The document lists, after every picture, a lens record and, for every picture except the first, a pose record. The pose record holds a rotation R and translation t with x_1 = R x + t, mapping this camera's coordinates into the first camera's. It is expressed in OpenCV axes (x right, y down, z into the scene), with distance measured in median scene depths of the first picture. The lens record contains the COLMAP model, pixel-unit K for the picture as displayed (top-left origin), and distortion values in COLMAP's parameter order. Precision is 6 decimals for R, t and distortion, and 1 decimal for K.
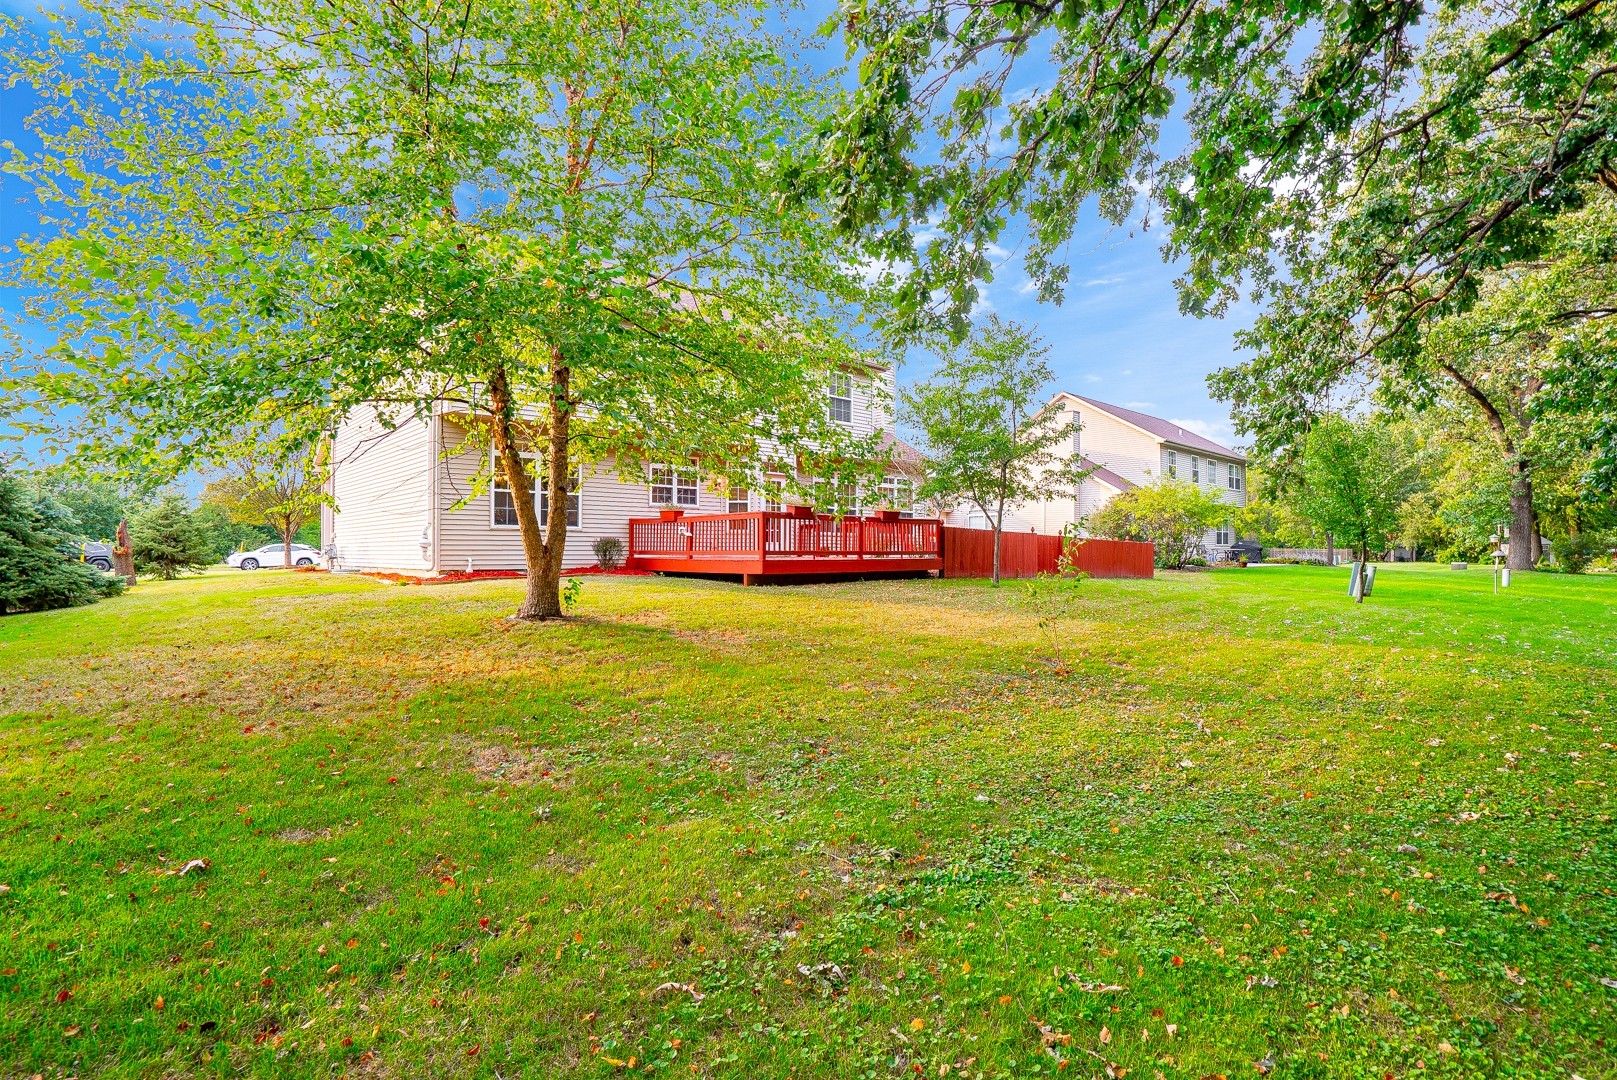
lens RADIAL K [[770.6, 0, 785.3], [0, 770.6, 539.2], [0, 0, 1]] dist [0.000049, 0.020263]
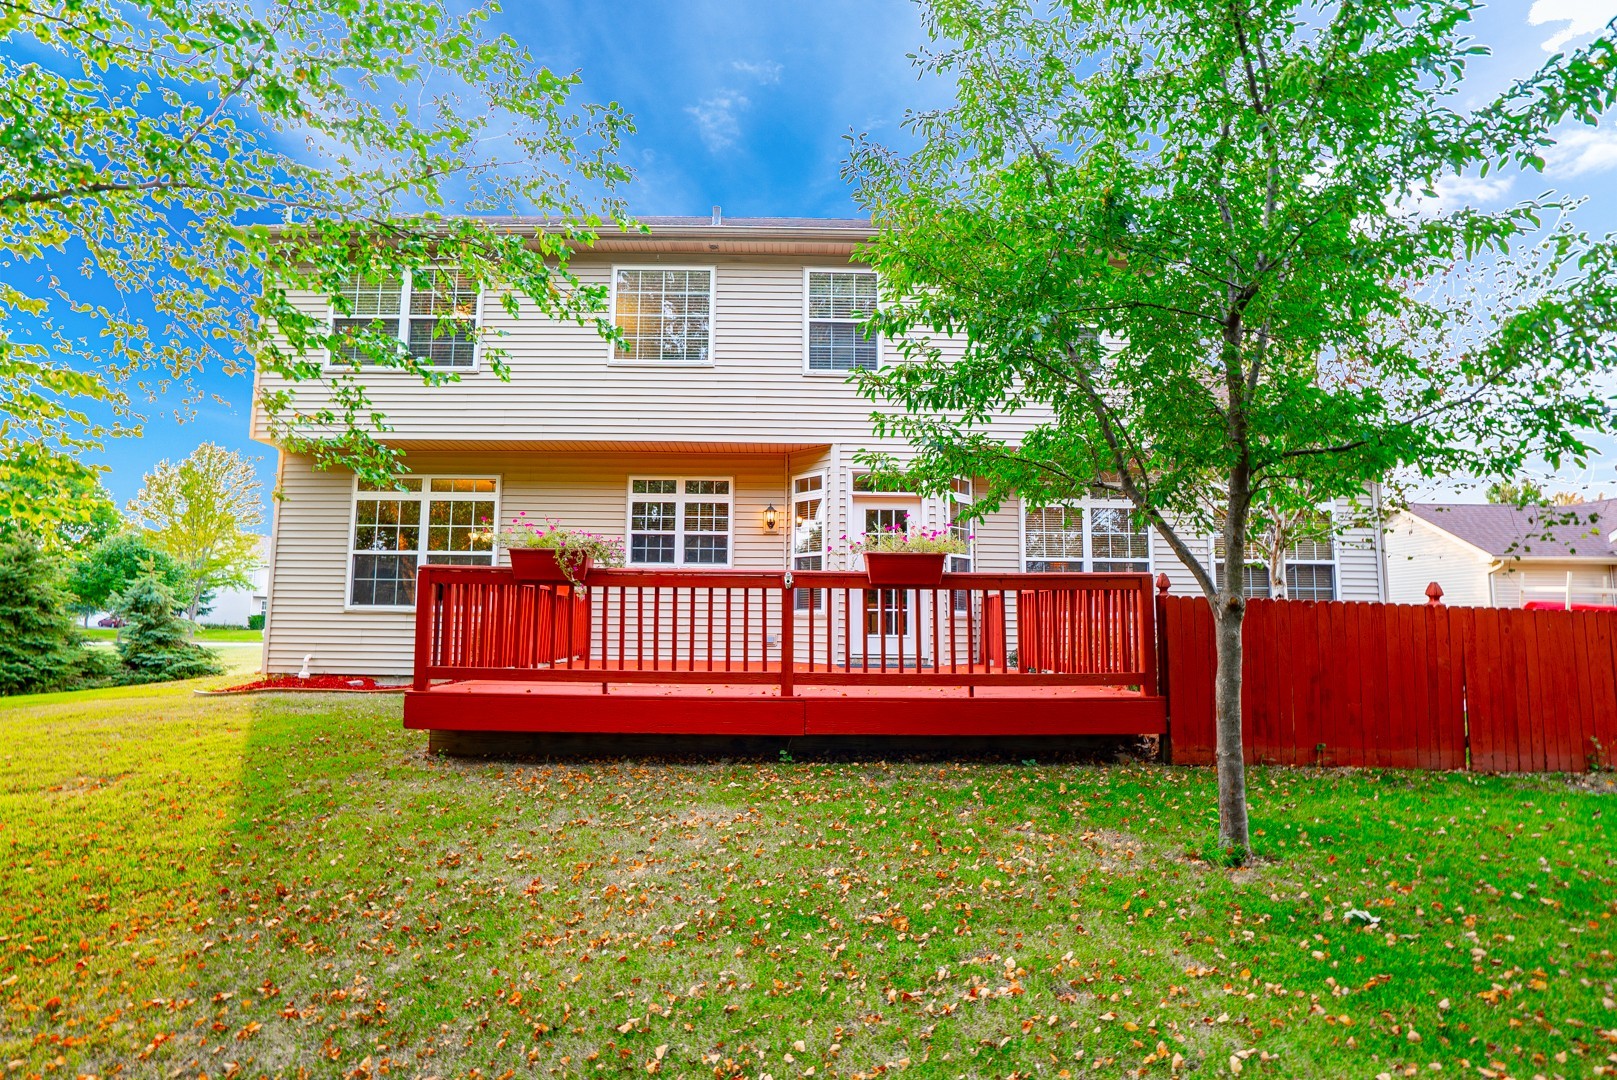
lens RADIAL K [[770.6, 0, 785.3], [0, 770.6, 539.2], [0, 0, 1]] dist [0.000049, 0.020263]
pose [[0.769912, -0.062072, -0.635124, 0.274991], [-0.000559, 0.995192, -0.097940, -0.008870], [0.638150, 0.075761, 0.766176, 0.628784]]
